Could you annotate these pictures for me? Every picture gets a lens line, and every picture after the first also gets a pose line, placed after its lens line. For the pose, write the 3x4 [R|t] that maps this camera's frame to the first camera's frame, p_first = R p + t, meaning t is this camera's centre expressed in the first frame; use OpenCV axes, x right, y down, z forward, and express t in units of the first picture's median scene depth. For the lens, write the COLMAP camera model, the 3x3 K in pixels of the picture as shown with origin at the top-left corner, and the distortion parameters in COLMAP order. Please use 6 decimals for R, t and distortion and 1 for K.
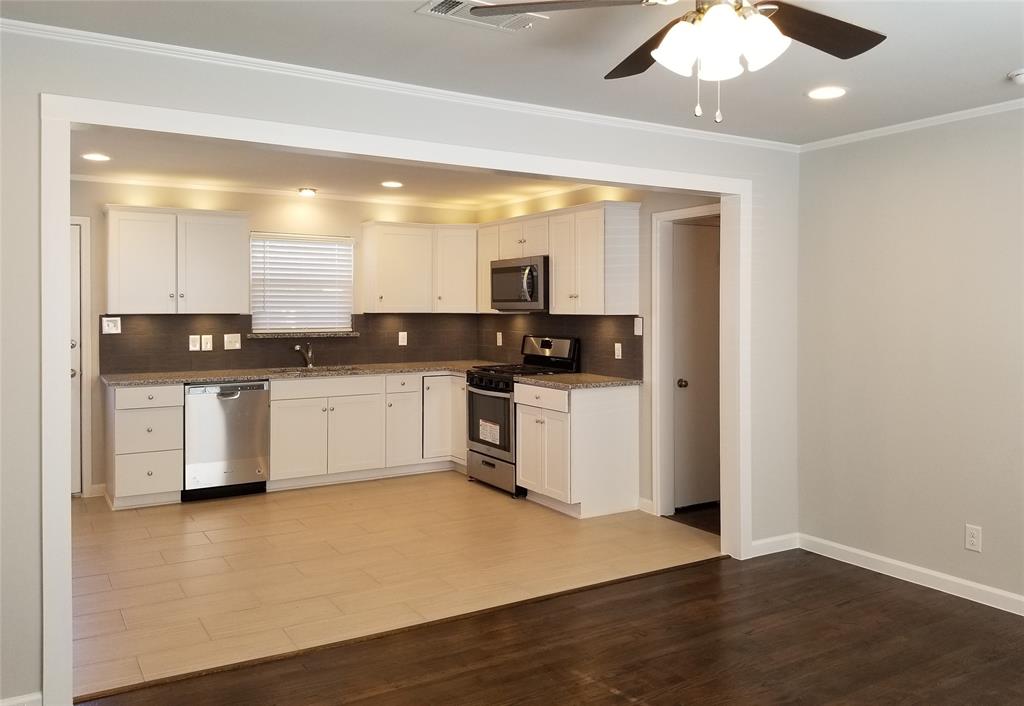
lens RADIAL K [[776.1, 0, 538.2], [0, 776.1, 318.0], [0, 0, 1]] dist [0.002953, -0.060682]
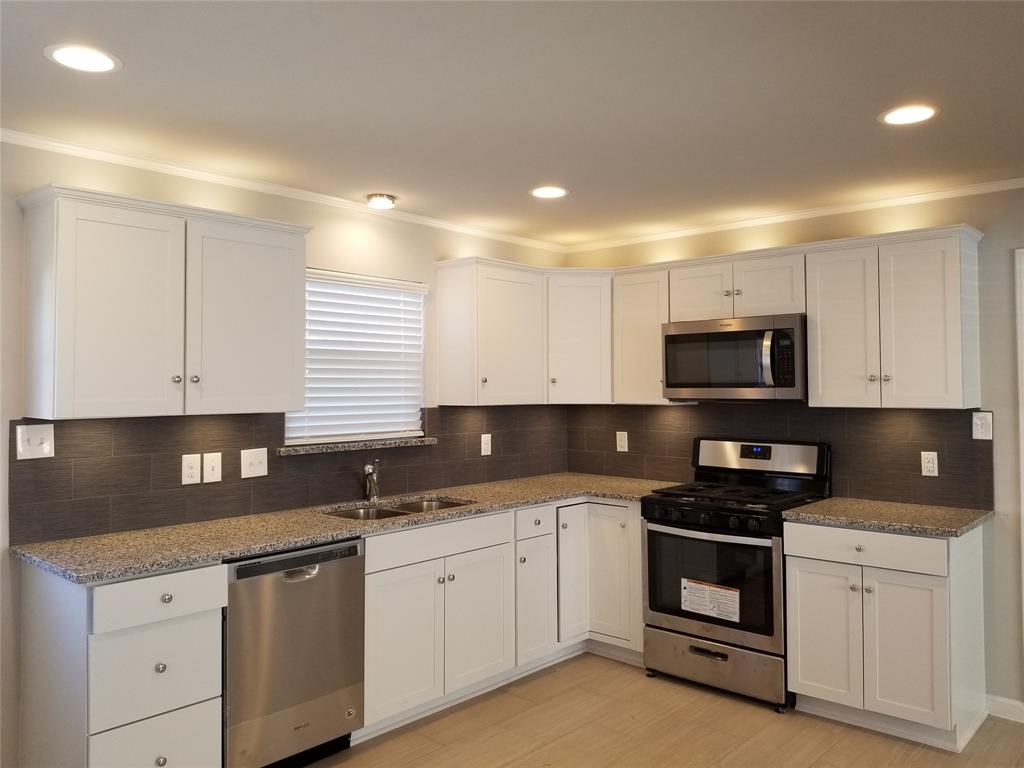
lens RADIAL K [[789.2, 0, 512.2], [0, 789.2, 369.5], [0, 0, 1]] dist [0.005186, -0.008059]
pose [[0.969073, -0.000616, 0.246772, -0.357061], [0.009251, 0.999385, -0.033837, -0.014954], [-0.246599, 0.035074, 0.968483, 0.413280]]
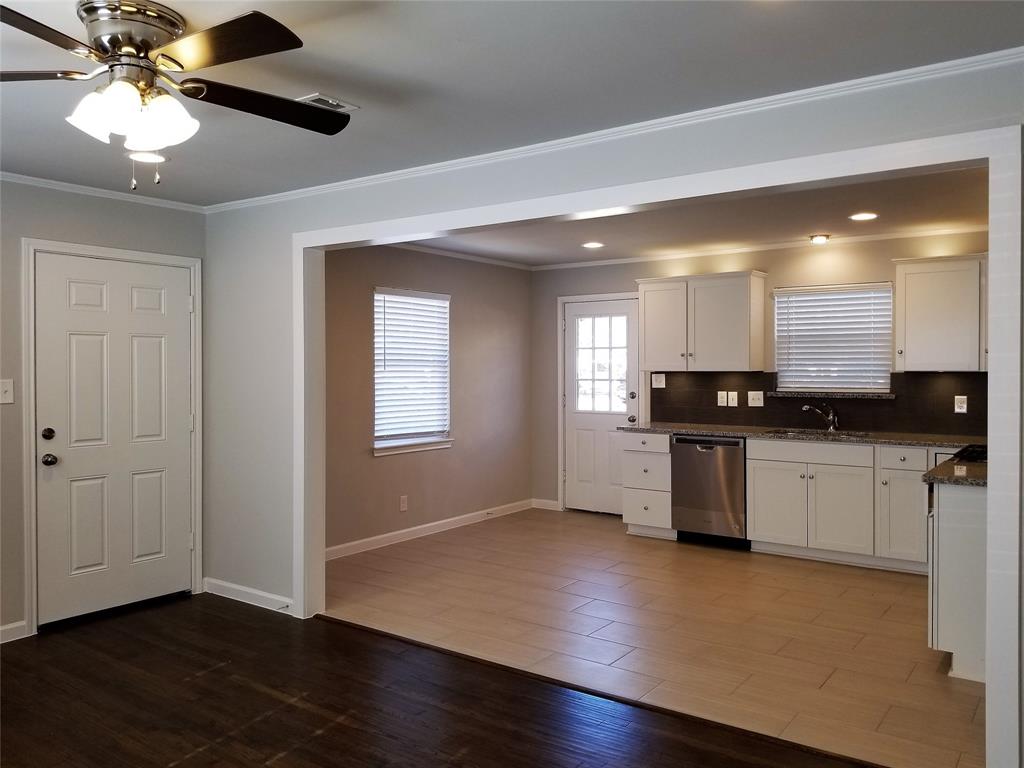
lens RADIAL K [[789.2, 0, 512.2], [0, 789.2, 369.5], [0, 0, 1]] dist [0.005186, -0.008059]
pose [[0.348372, 0.001665, -0.937355, 0.466298], [-0.009923, 0.999949, -0.001911, -0.002808], [0.937304, 0.009967, 0.348371, 0.342203]]
